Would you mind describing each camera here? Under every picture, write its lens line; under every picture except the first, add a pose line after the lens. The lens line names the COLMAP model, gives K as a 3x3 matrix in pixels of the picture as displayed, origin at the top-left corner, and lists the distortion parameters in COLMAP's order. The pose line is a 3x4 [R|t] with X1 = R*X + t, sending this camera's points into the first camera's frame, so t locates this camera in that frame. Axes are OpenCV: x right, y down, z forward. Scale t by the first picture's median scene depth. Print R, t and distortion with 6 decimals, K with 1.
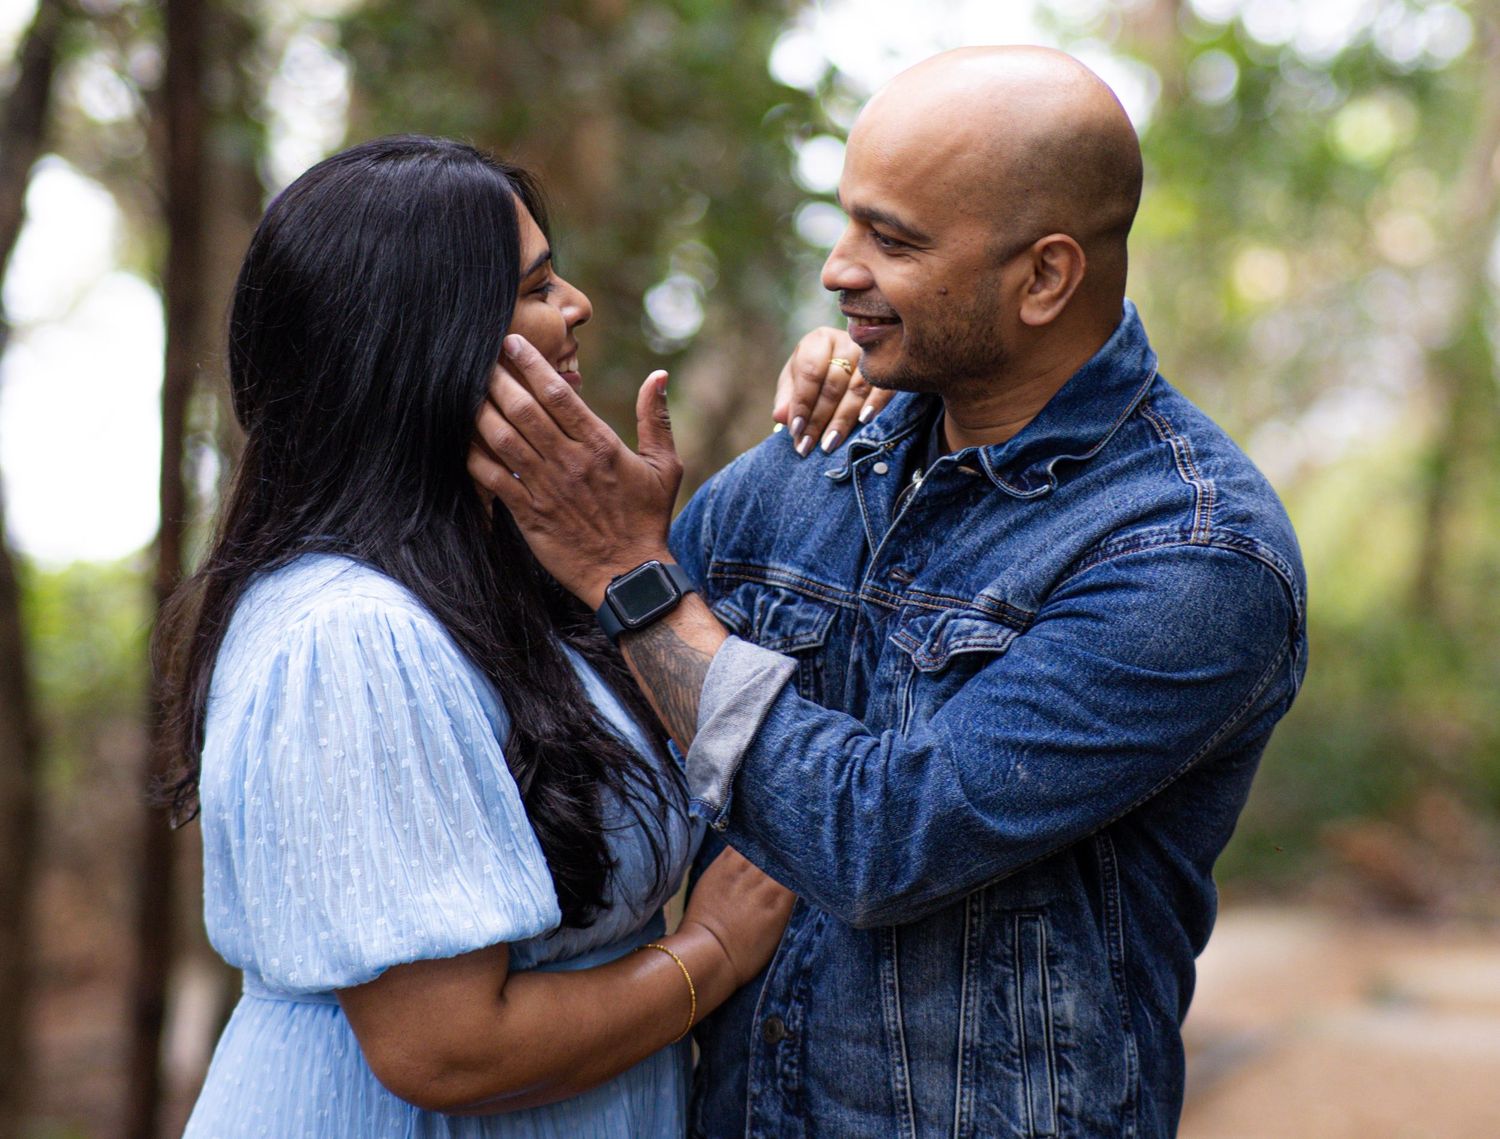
lens RADIAL K [[3753.0, 0, 751.4], [0, 3753.0, 564.7], [0, 0, 1]] dist [0.099764, 0.000000]
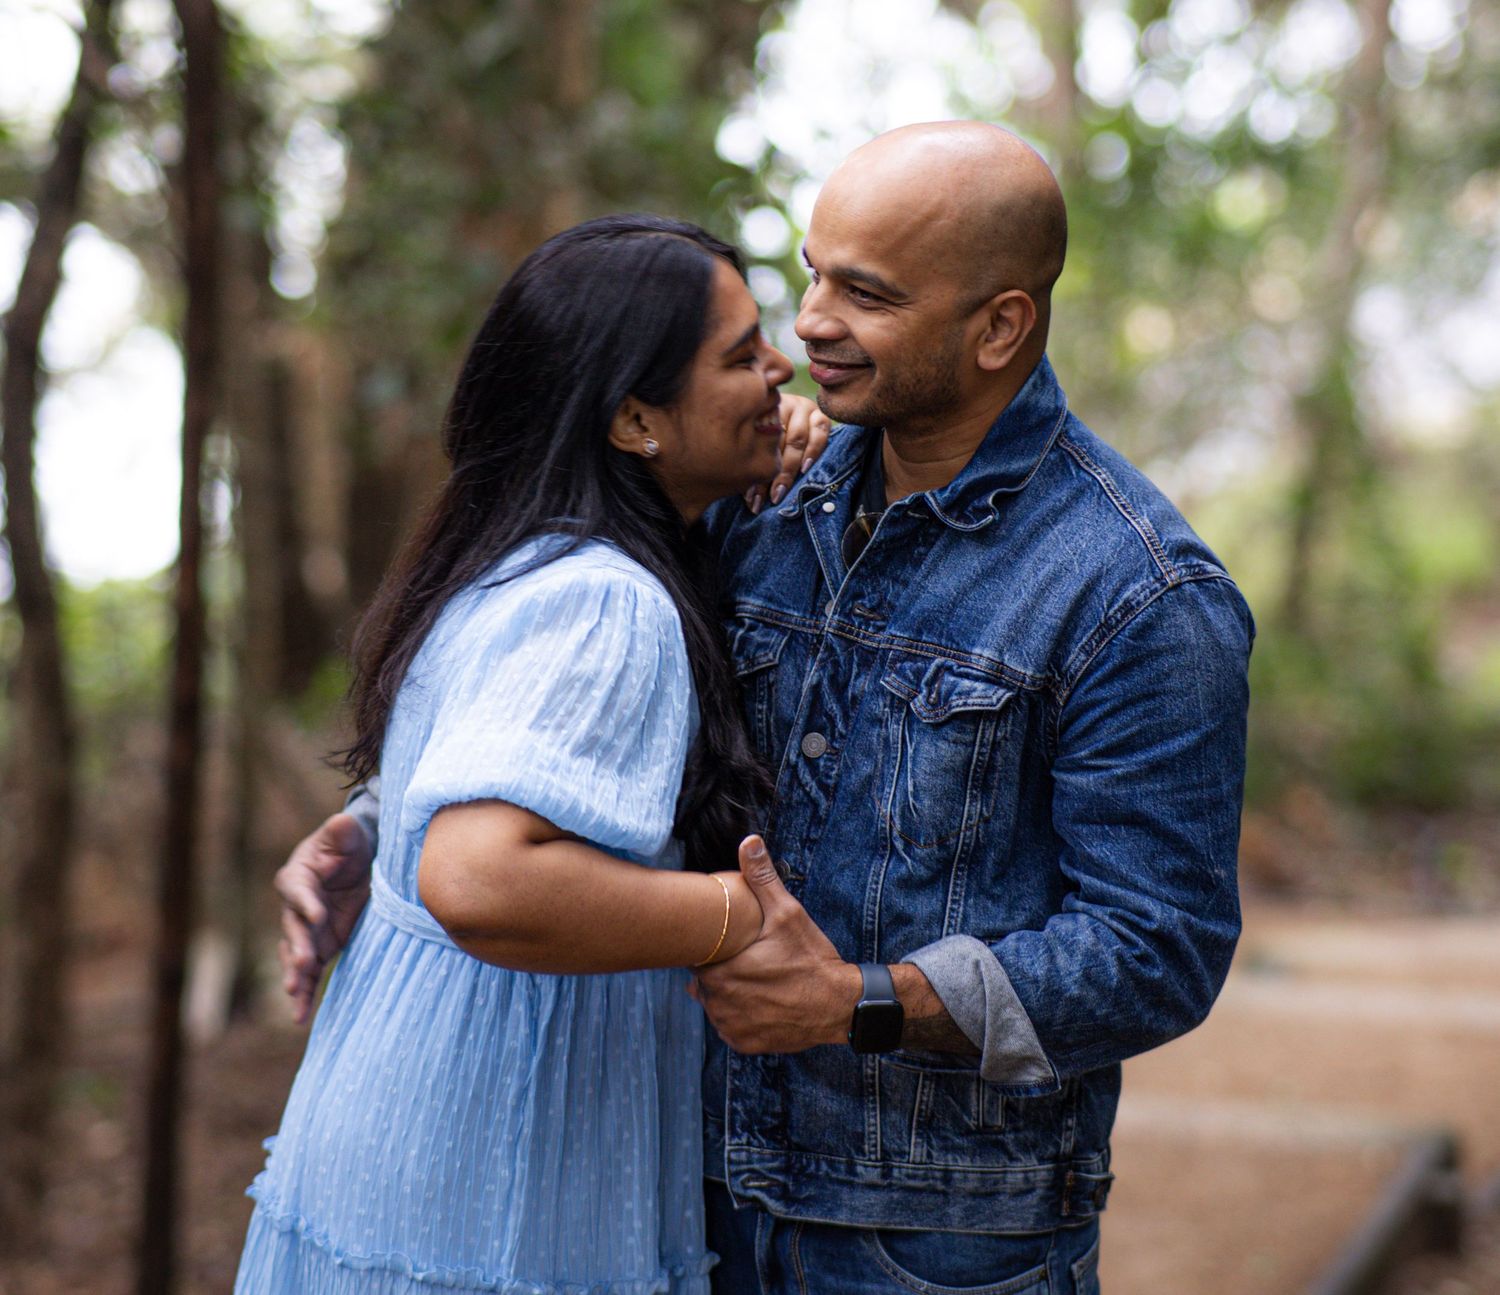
lens RADIAL K [[3733.0, 0, 710.5], [0, 3733.0, 634.2], [0, 0, 1]] dist [0.127583, 0.000000]
pose [[0.999943, 0.001535, -0.010592, 0.015101], [-0.001480, 0.999985, 0.005239, 0.008951], [0.010599, -0.005223, 0.999930, -0.129043]]
